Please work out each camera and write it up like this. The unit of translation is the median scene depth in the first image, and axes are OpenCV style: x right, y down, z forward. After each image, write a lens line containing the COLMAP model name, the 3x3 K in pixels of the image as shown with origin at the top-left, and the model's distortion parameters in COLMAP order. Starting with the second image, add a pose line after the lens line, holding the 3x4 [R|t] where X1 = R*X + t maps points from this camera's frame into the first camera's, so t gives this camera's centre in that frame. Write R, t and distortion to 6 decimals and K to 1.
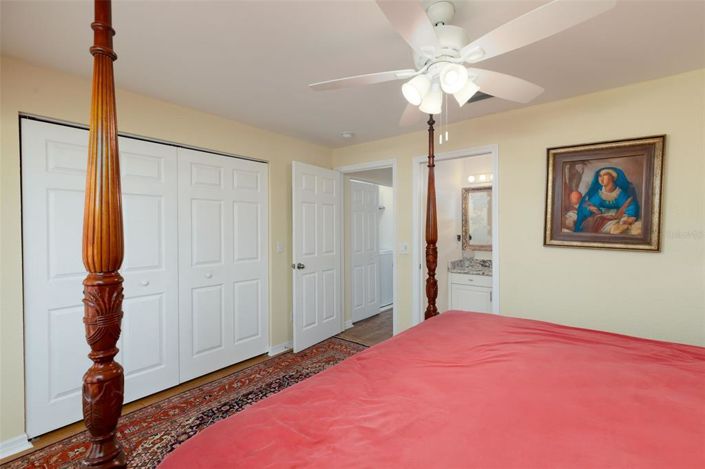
lens RADIAL K [[324.1, 0, 353.0], [0, 324.1, 229.1], [0, 0, 1]] dist [-0.001219, -0.000322]
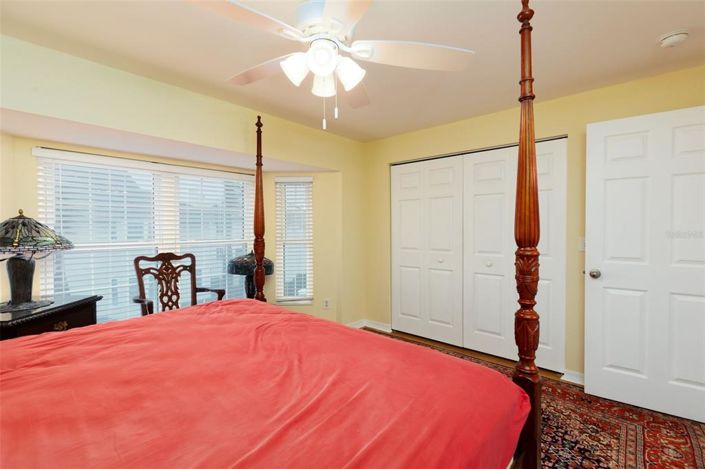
lens RADIAL K [[318.3, 0, 352.5], [0, 318.3, 234.5], [0, 0, 1]] dist [-0.000828, -0.000843]
pose [[-0.083945, 0.031958, -0.995958, 0.600018], [0.007738, 0.999476, 0.031419, 0.004748], [0.996440, -0.005069, -0.084149, 0.585878]]
